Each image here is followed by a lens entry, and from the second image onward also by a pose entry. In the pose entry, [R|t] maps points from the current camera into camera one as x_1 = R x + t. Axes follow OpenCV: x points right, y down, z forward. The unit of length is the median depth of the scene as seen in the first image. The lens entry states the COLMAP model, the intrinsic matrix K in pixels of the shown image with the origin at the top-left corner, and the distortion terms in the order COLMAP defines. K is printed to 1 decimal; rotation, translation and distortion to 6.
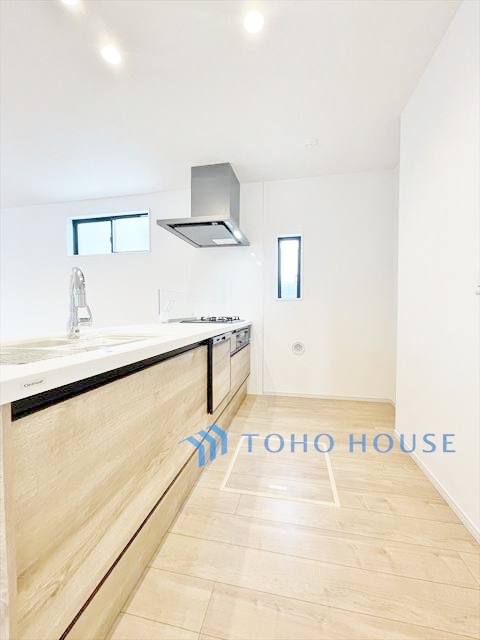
lens RADIAL K [[257.0, 0, 243.6], [0, 257.0, 319.2], [0, 0, 1]] dist [-0.004354, -0.000160]
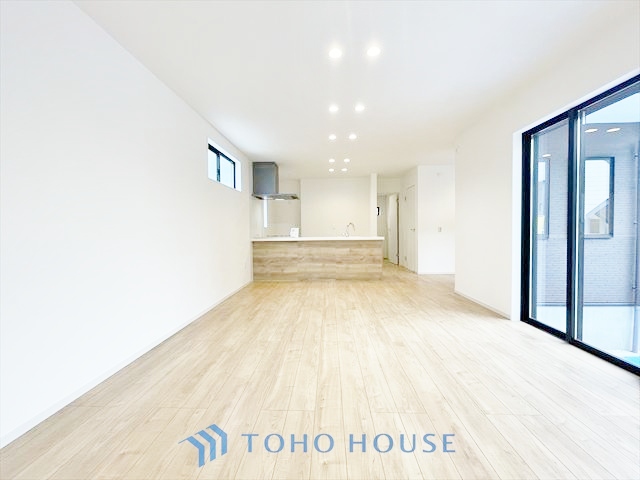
lens RADIAL K [[257.0, 0, 316.9], [0, 257.0, 237.1], [0, 0, 1]] dist [-0.004354, -0.000160]
pose [[-0.151468, -0.022704, 0.988201, -3.949904], [0.048501, 0.998361, 0.030371, -0.080076], [-0.987271, 0.052529, -0.150119, 1.751109]]
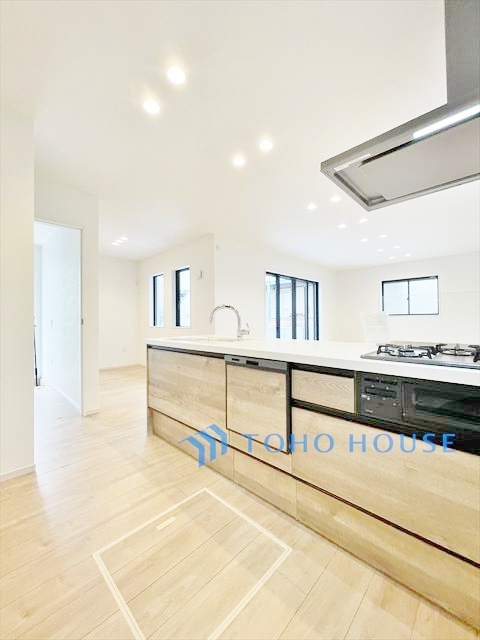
lens RADIAL K [[257.0, 0, 243.6], [0, 257.0, 319.2], [0, 0, 1]] dist [-0.004354, -0.000160]
pose [[-0.537661, 0.002935, -0.843156, 0.729609], [-0.021621, 0.999617, 0.017266, -0.090347], [0.842884, 0.027513, -0.537392, 1.647175]]
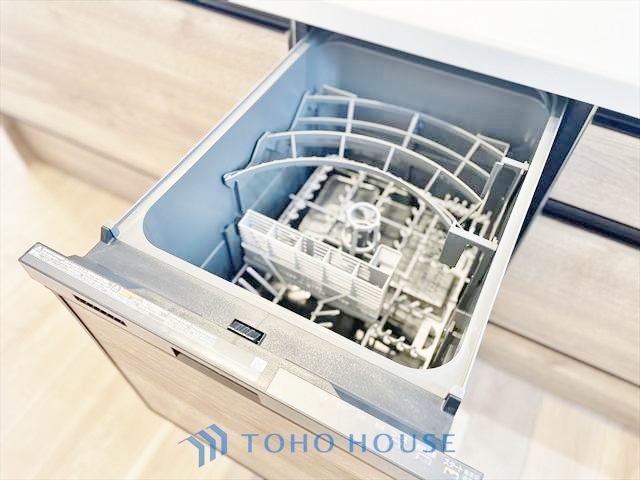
lens RADIAL K [[488.7, 0, 320.0], [0, 488.7, 240.0], [0, 0, 1]] dist [0.004316, 0.002203]
pose [[-0.286064, 0.759268, -0.584533, 0.335161], [-0.042477, 0.599378, 0.799338, -0.186068], [0.957269, 0.253491, -0.139209, 1.194967]]
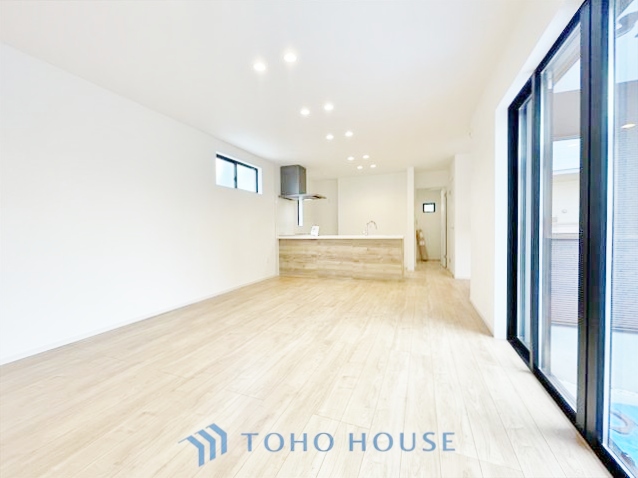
lens RADIAL K [[256.2, 0, 315.9], [0, 256.2, 236.1], [0, 0, 1]] dist [-0.004354, -0.000160]
pose [[0.187280, -0.024129, 0.982010, -4.021098], [0.048094, 0.998725, 0.015368, -0.031672], [-0.981129, 0.044351, 0.188201, 0.829283]]
